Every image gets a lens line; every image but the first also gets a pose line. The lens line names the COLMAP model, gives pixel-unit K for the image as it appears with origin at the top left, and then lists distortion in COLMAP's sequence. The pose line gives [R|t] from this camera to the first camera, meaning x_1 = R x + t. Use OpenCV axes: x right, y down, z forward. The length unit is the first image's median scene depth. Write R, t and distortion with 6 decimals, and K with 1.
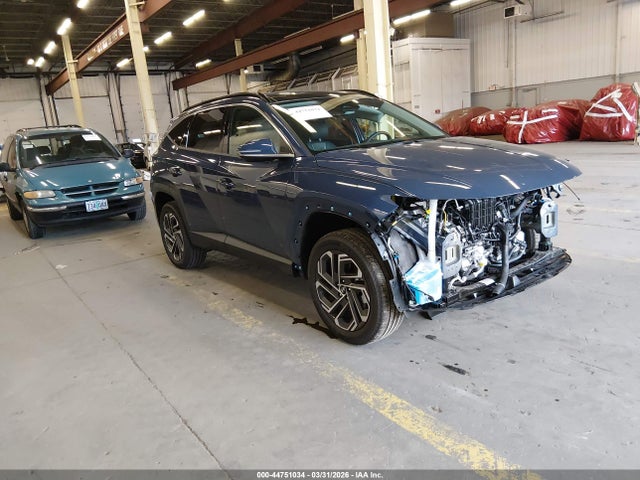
lens RADIAL K [[527.0, 0, 320.0], [0, 527.0, 240.0], [0, 0, 1]] dist [0.113012, -0.251827]
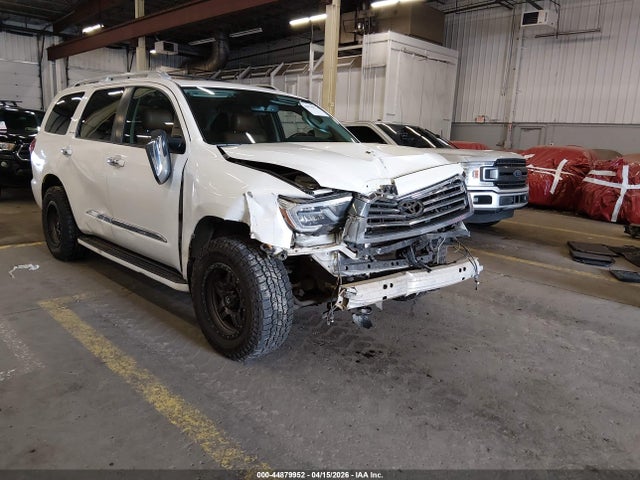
lens RADIAL K [[527.0, 0, 320.0], [0, 527.0, 240.0], [0, 0, 1]] dist [0.113012, -0.251827]
pose [[0.980543, 0.105870, 0.165306, -0.009302], [-0.101577, 0.994238, -0.034235, -0.065012], [-0.167978, 0.016778, 0.985648, 0.292741]]
